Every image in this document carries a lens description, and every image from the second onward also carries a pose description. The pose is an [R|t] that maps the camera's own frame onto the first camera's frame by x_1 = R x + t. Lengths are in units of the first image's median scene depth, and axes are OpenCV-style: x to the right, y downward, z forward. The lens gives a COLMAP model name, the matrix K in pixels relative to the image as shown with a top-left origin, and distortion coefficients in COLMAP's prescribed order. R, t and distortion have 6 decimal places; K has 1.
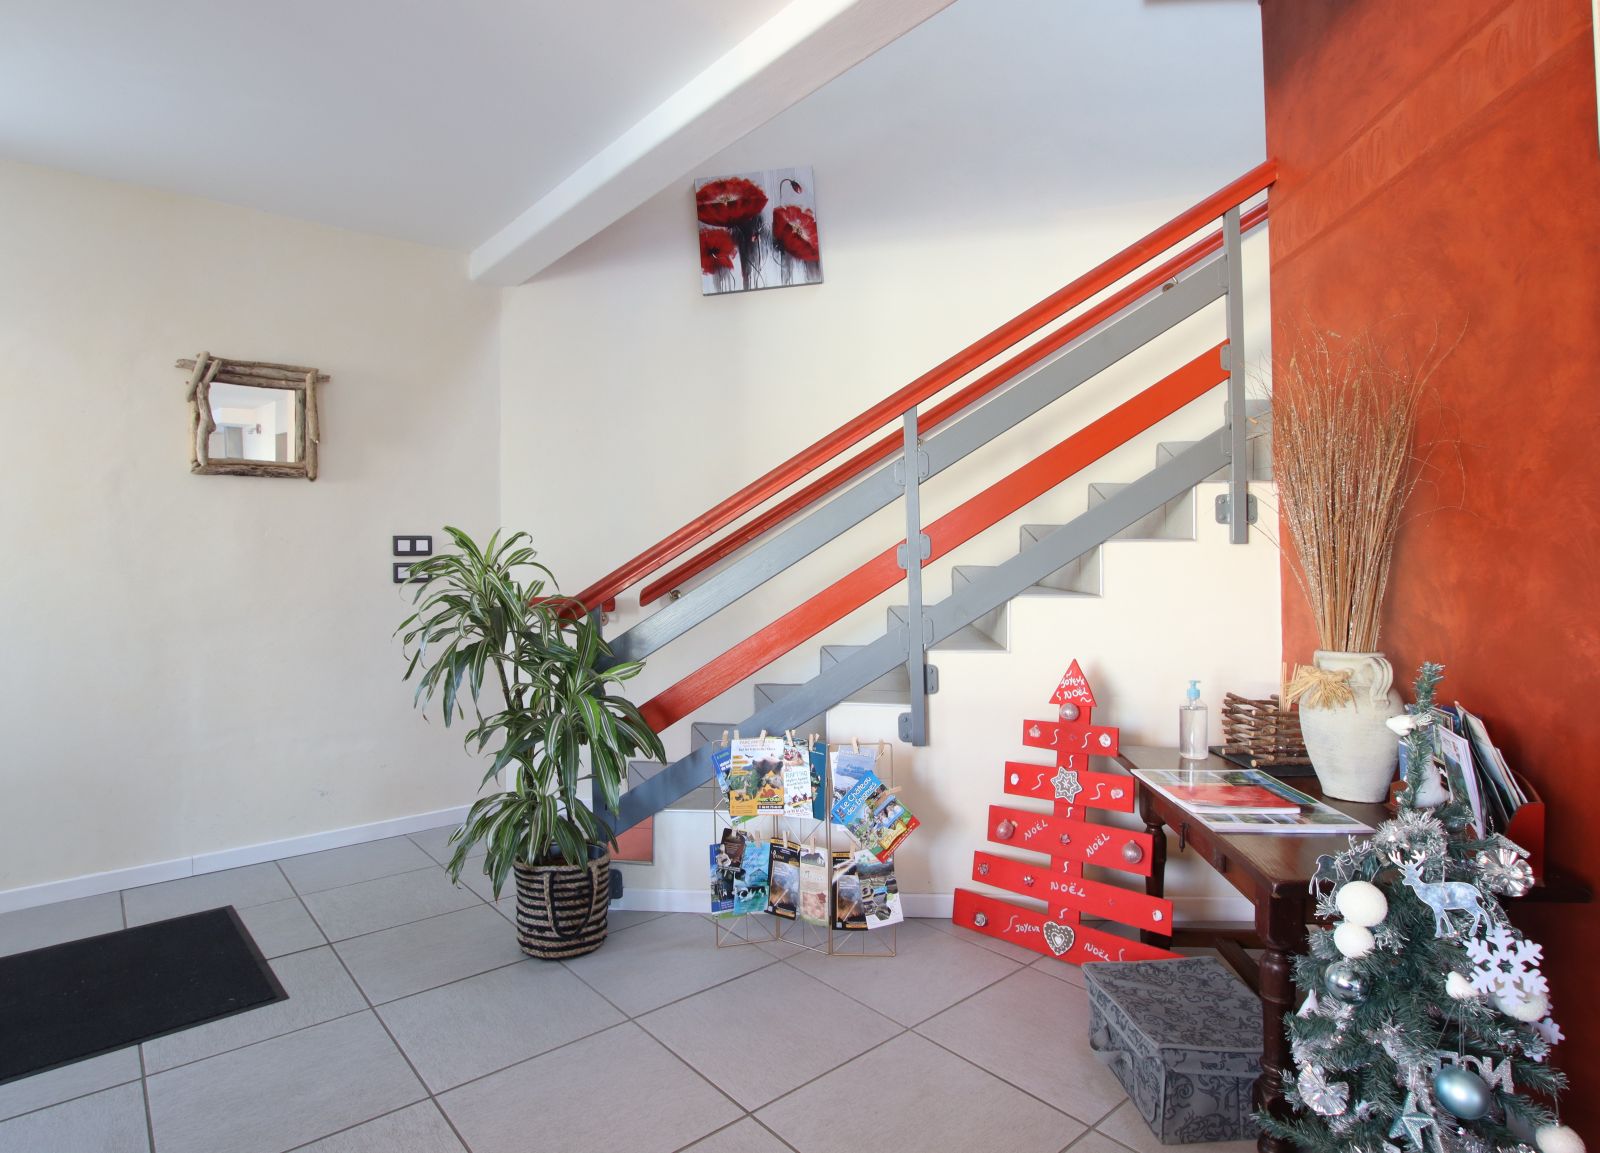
lens RADIAL K [[794.2, 0, 800.0], [0, 794.2, 576.5], [0, 0, 1]] dist [-0.001600, -0.000065]
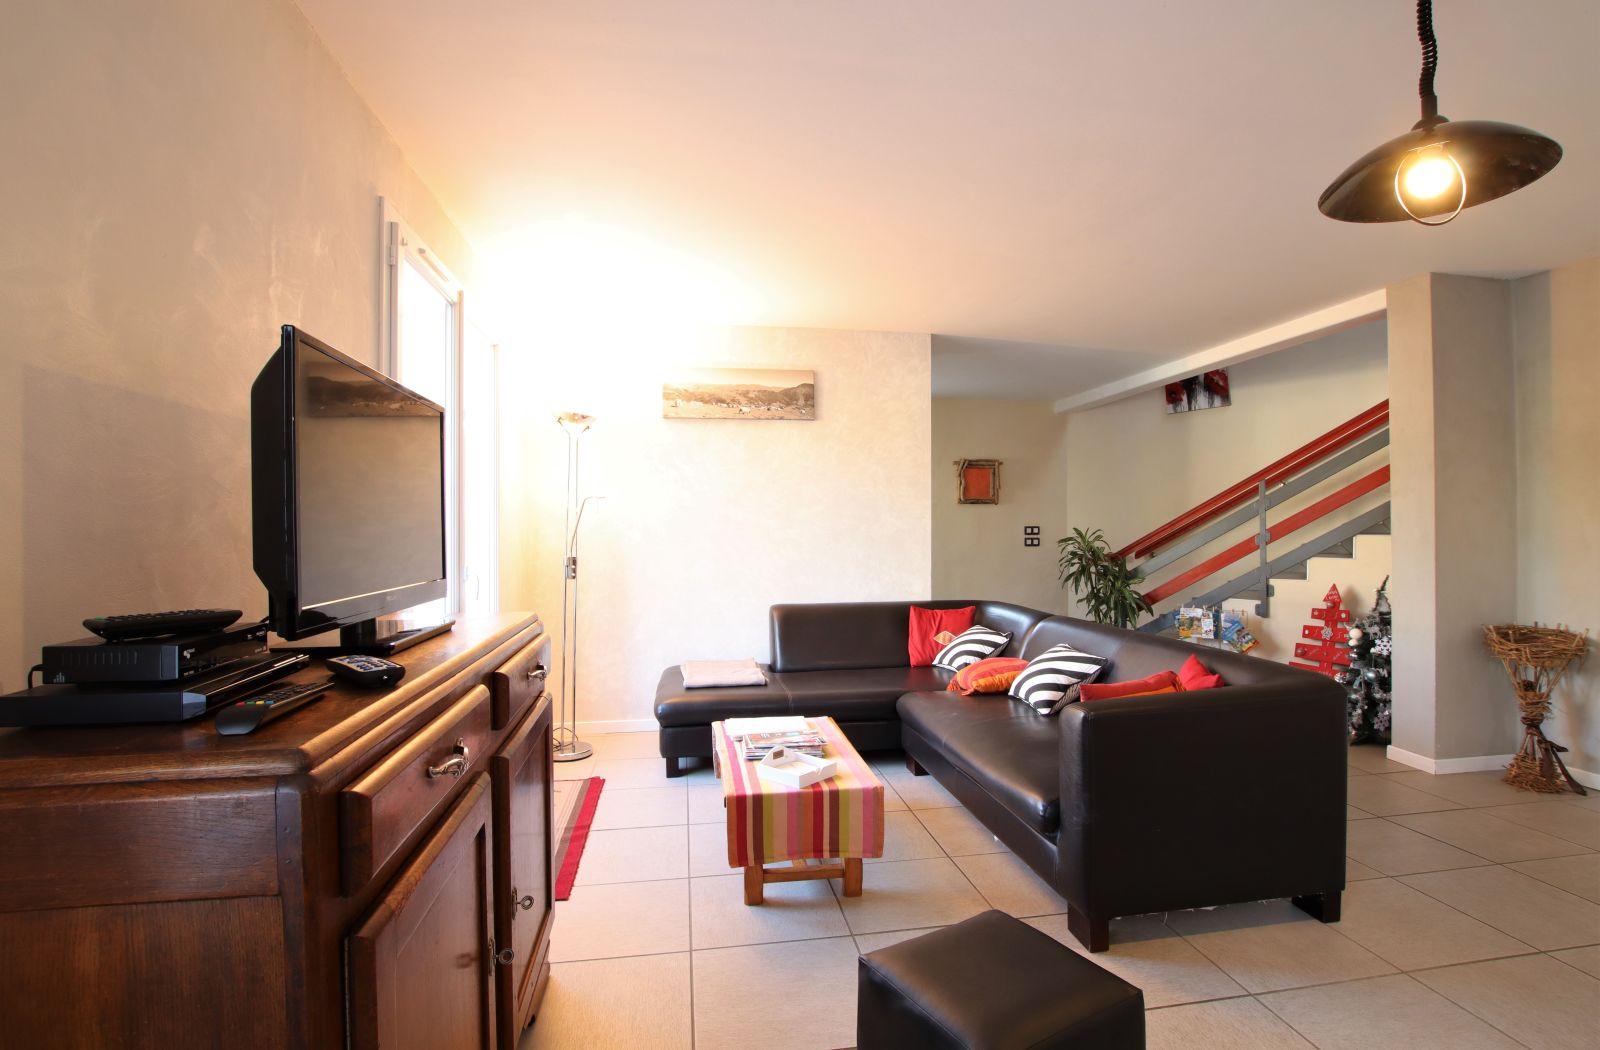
lens RADIAL K [[815.0, 0, 800.0], [0, 815.0, 525.0], [0, 0, 1]] dist [-0.004048, -0.000686]
pose [[0.868287, 0.008338, -0.495993, 0.151381], [-0.017260, 0.999761, -0.013409, -0.014508], [0.495762, 0.020203, 0.868223, -1.927919]]
